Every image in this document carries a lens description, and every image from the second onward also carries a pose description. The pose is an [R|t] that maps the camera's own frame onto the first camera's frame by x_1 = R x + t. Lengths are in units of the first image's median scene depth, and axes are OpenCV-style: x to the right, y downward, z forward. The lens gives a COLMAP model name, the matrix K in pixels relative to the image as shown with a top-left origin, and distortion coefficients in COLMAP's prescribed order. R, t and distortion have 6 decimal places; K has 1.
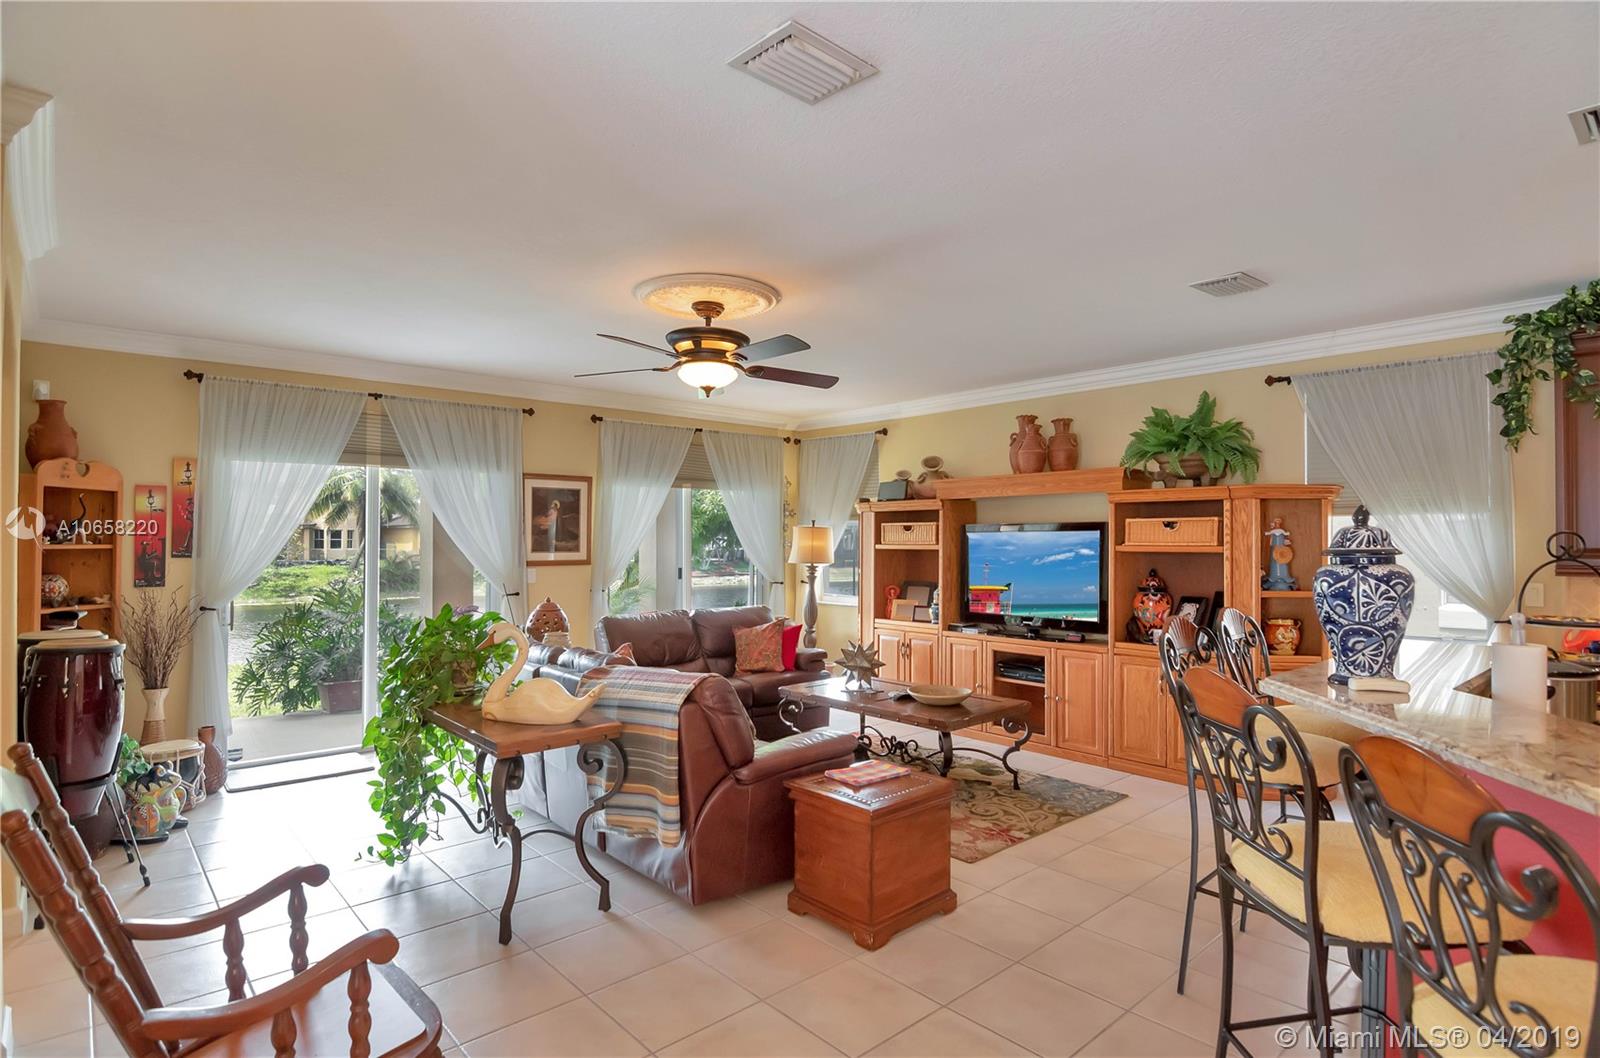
lens RADIAL K [[829.5, 0, 800.0], [0, 829.5, 529.0], [0, 0, 1]] dist [0.003560, -0.012983]
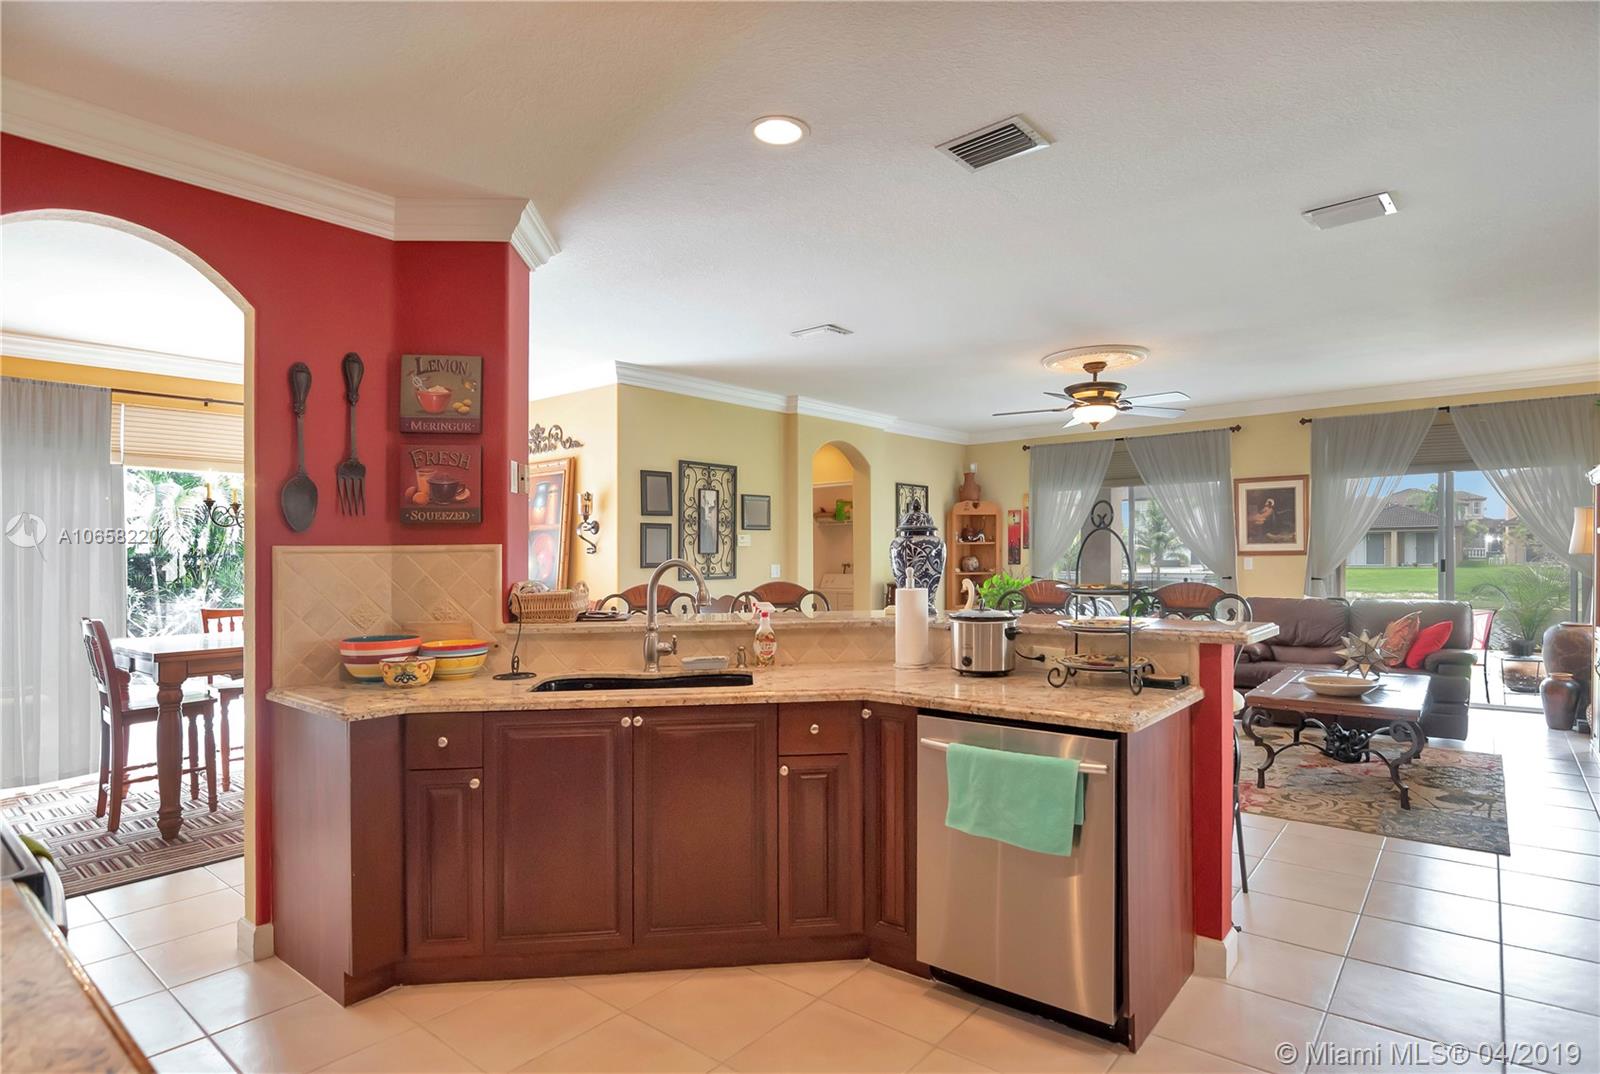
lens RADIAL K [[814.2, 0, 833.1], [0, 814.2, 536.5], [0, 0, 1]] dist [0.001474, 0.000229]
pose [[0.173703, -0.024220, -0.984500, 0.988189], [0.026630, 0.999447, -0.019890, 0.033476], [0.984438, -0.022762, 0.174252, 0.274554]]
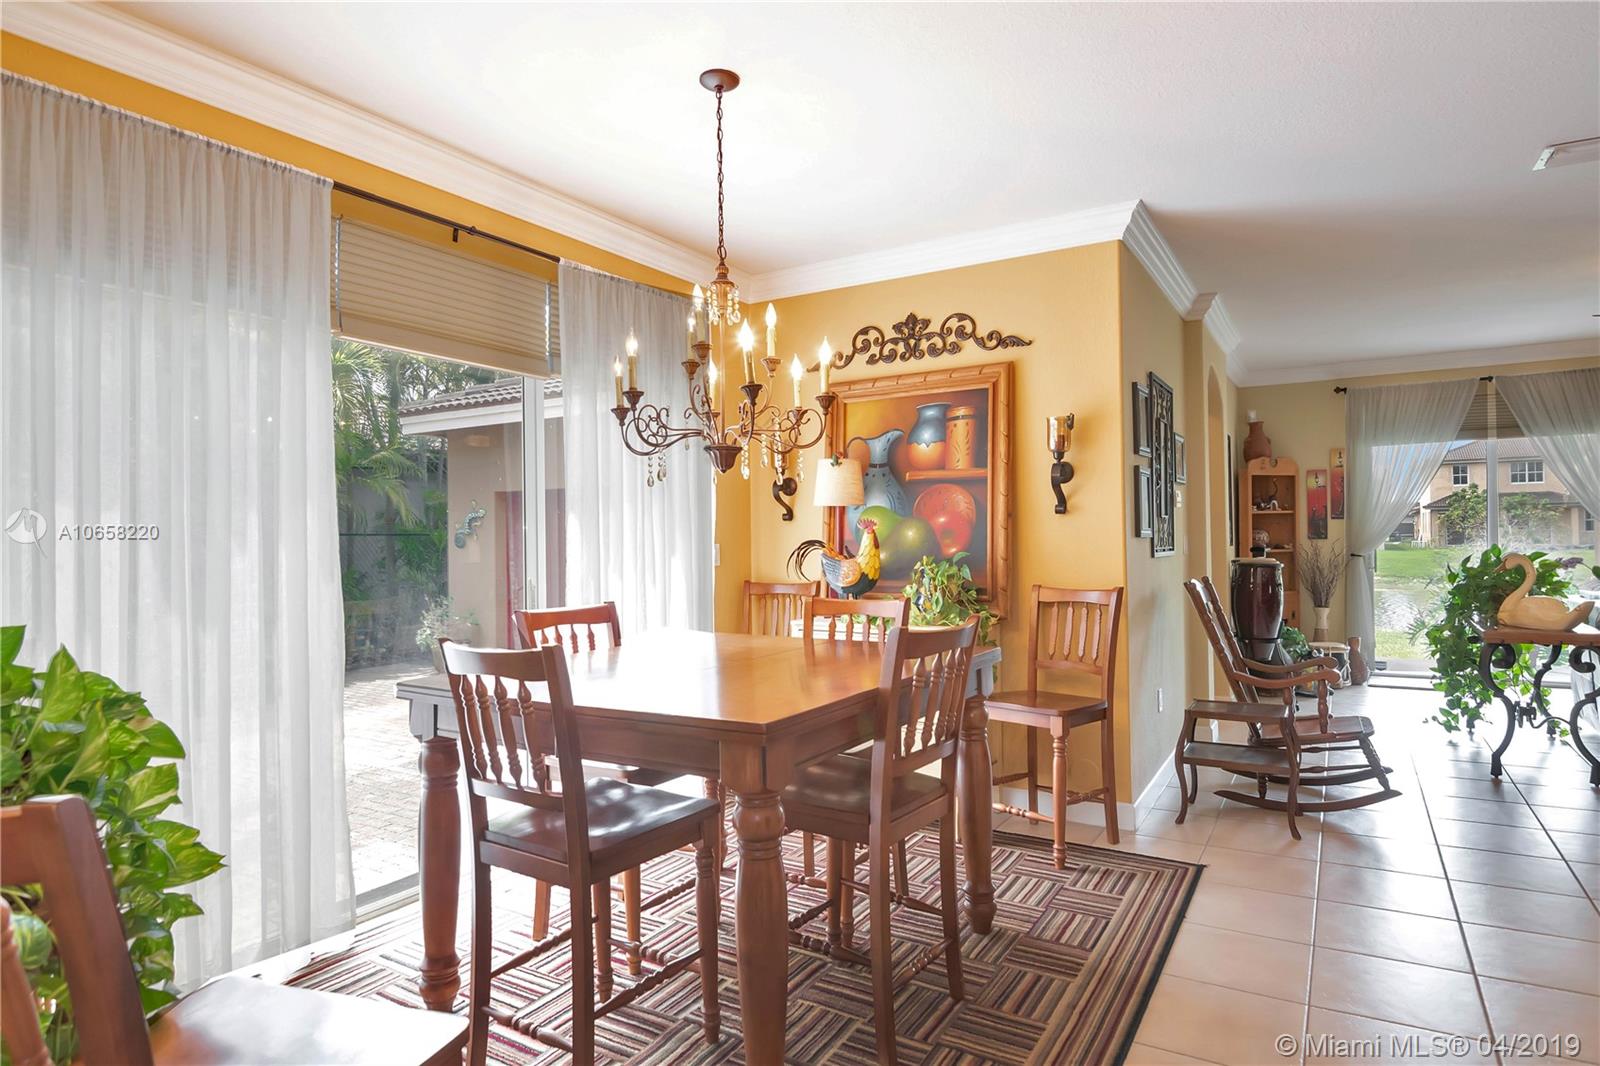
lens RADIAL K [[876.3, 0, 800.0], [0, 876.3, 533.0], [0, 0, 1]] dist [-0.000156, -0.010891]
pose [[0.285286, -0.010867, -0.958381, 0.449940], [0.028401, 0.999592, -0.002880, 0.038347], [0.958022, -0.026397, 0.285478, -0.331455]]
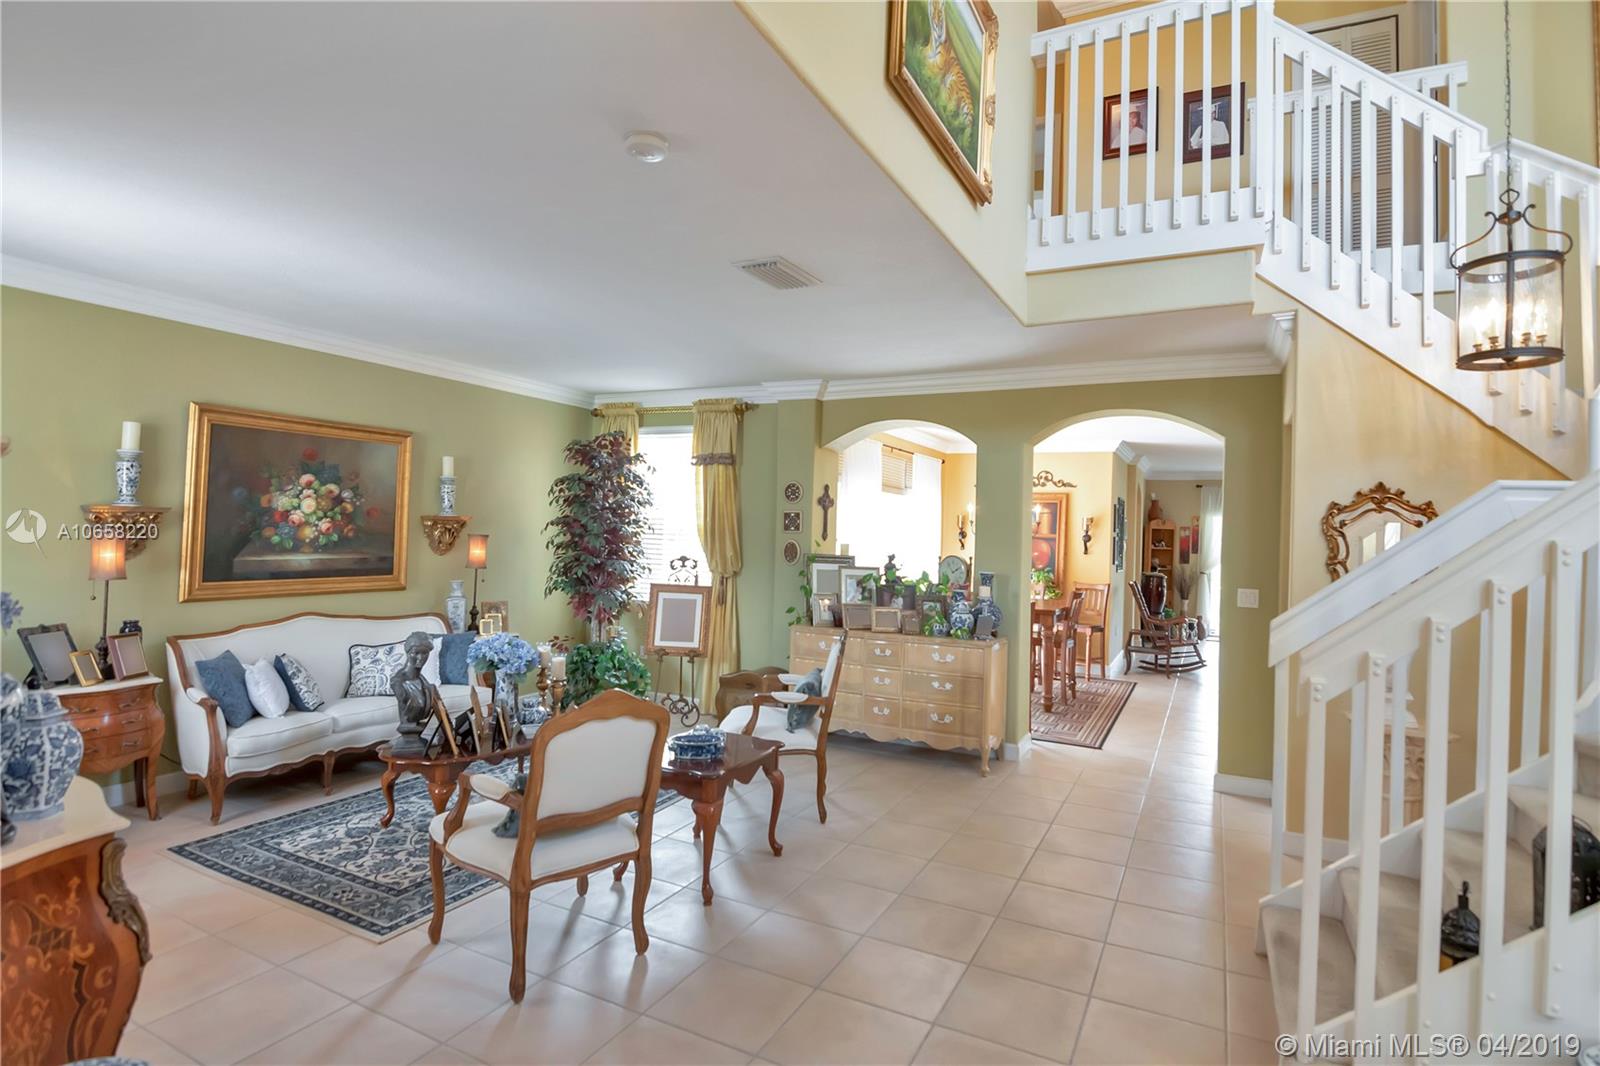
lens RADIAL K [[797.3, 0, 800.0], [0, 797.3, 533.0], [0, 0, 1]] dist [-0.002049, -0.000363]
pose [[0.358821, 0.003768, -0.933399, 1.271915], [-0.011230, 0.999937, -0.000281, -0.017688], [0.933339, 0.010583, 0.358840, -1.188160]]
